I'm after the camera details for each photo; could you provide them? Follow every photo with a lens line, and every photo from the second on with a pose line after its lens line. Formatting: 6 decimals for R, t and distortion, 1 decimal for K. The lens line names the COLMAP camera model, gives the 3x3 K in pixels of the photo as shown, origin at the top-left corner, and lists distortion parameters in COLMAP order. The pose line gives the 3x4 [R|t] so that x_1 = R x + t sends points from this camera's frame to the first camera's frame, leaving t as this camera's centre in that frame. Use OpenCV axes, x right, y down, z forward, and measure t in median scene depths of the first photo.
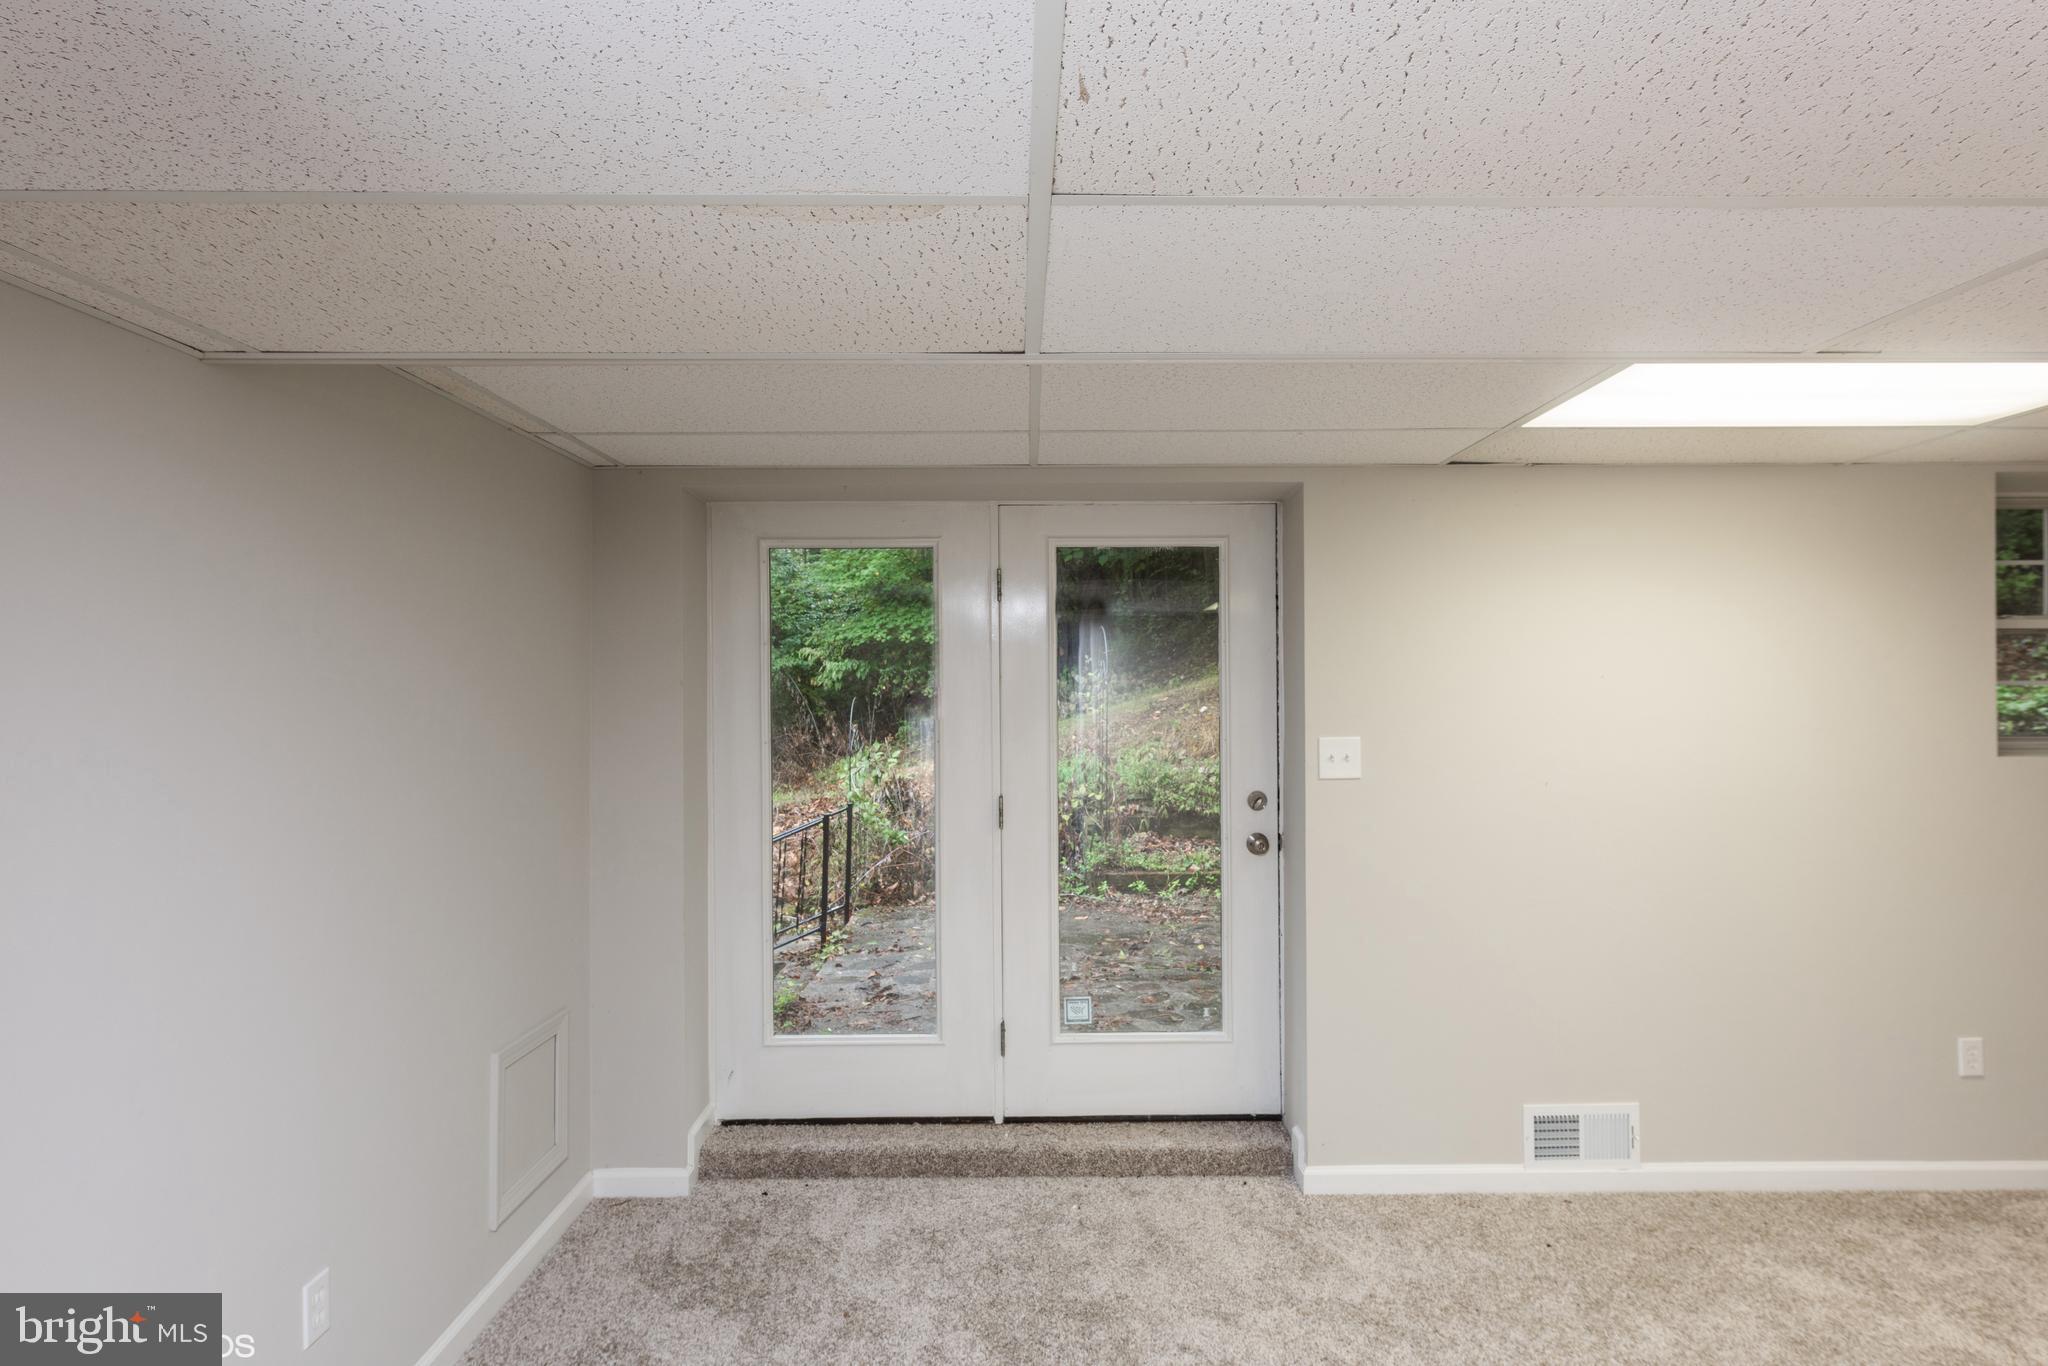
lens RADIAL K [[1098.7, 0, 1025.2], [0, 1098.7, 684.0], [0, 0, 1]] dist [0.008666, 0.000634]
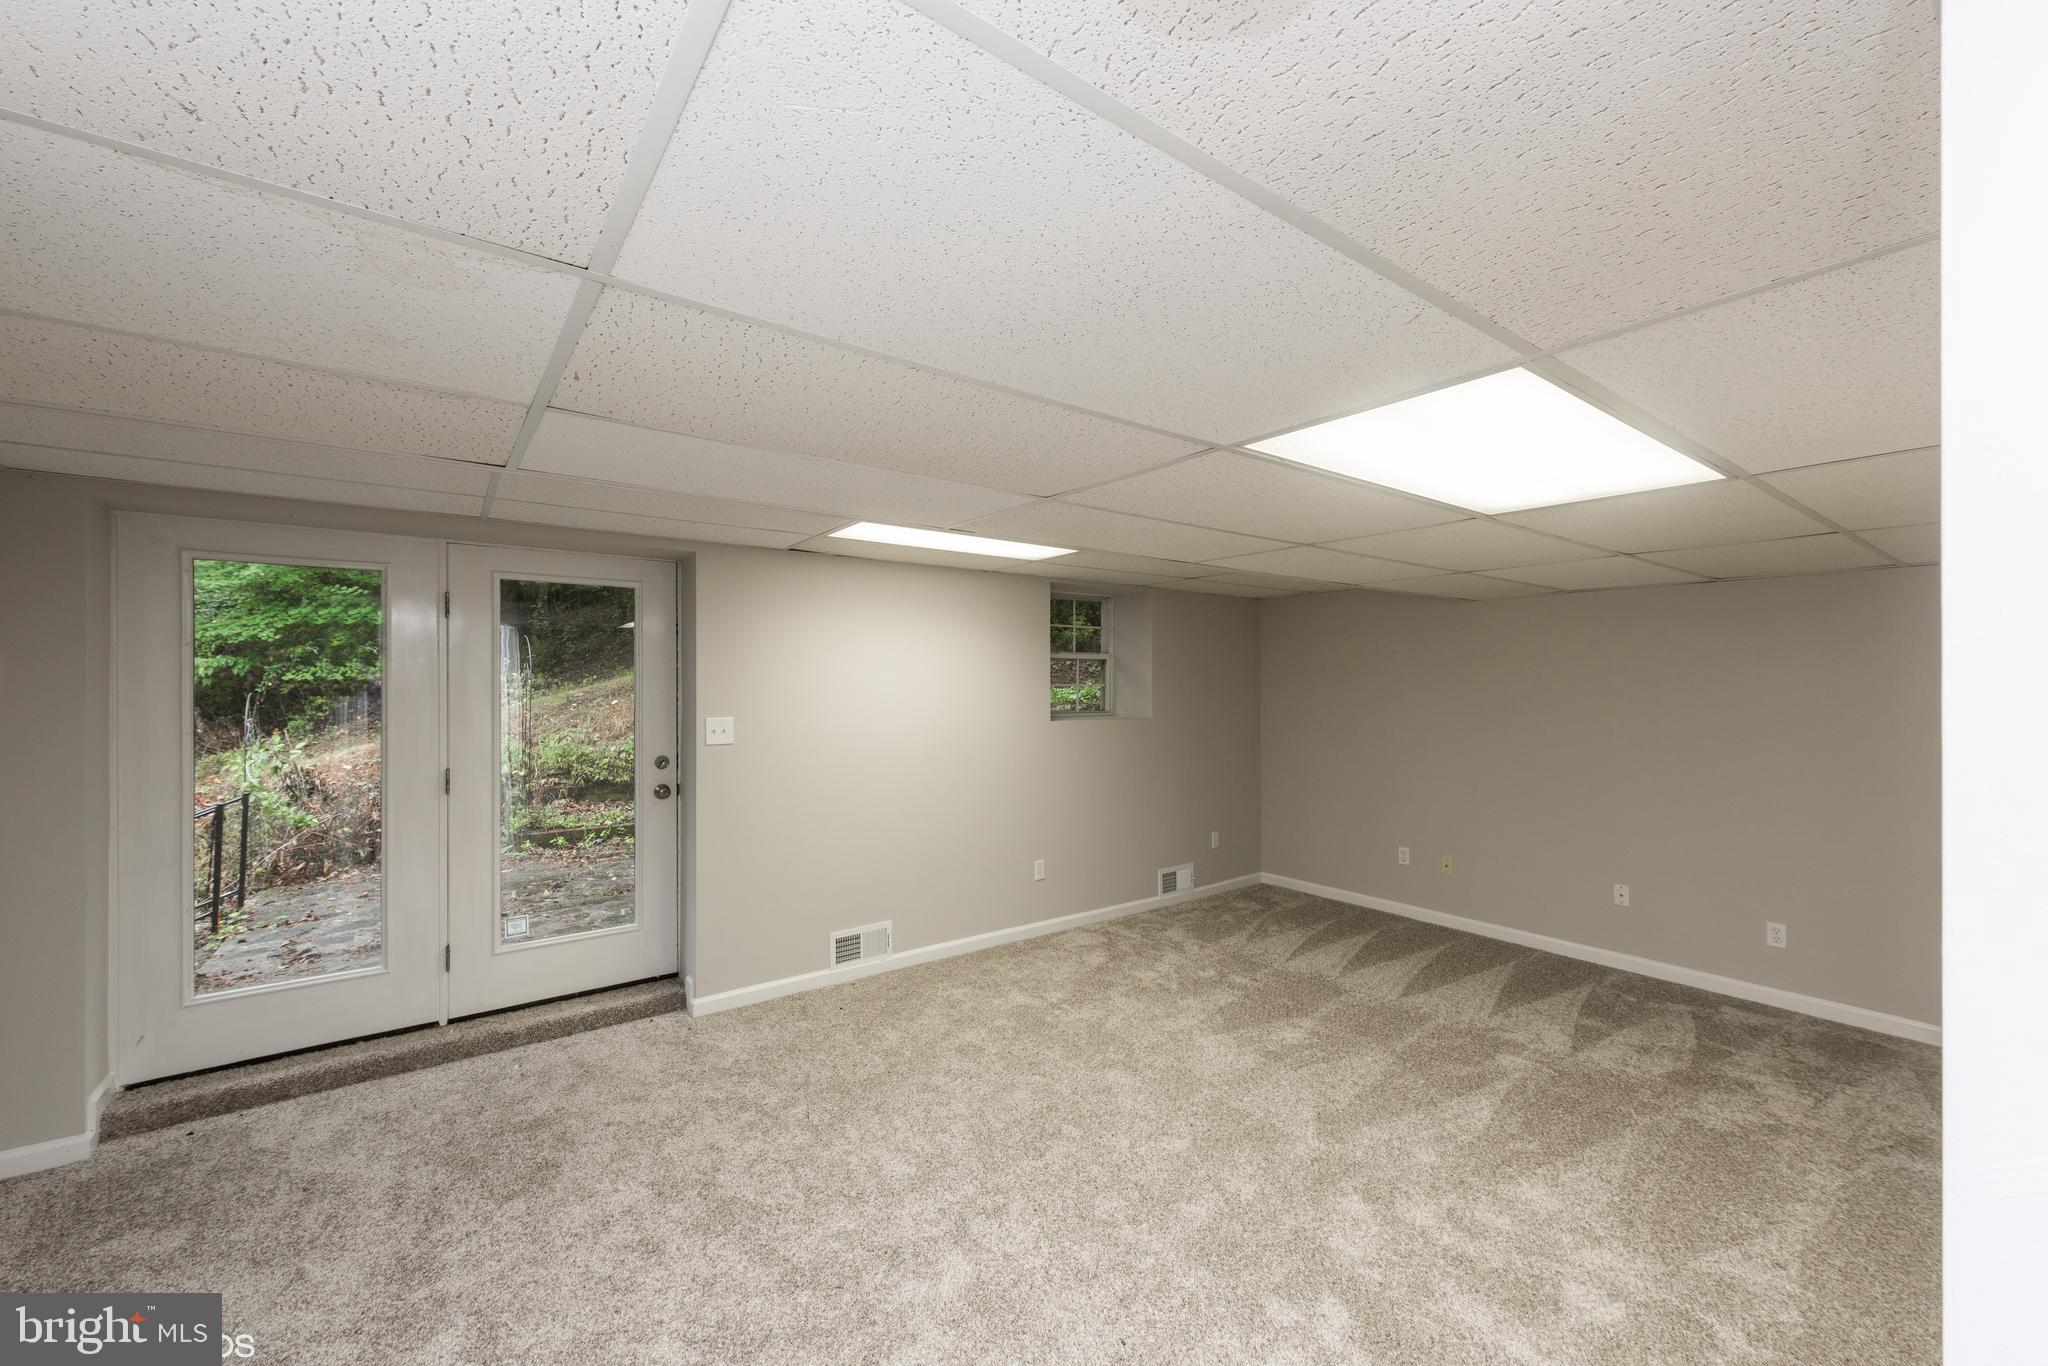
lens RADIAL K [[799.6, 0, 1024.3], [0, 799.6, 684.8], [0, 0, 1]] dist [0.001309, -0.000652]
pose [[0.803343, 0.004601, 0.595498, -0.039423], [-0.005726, 0.999984, -0.000002, -0.000657], [-0.595489, -0.003408, 0.803357, -0.157672]]
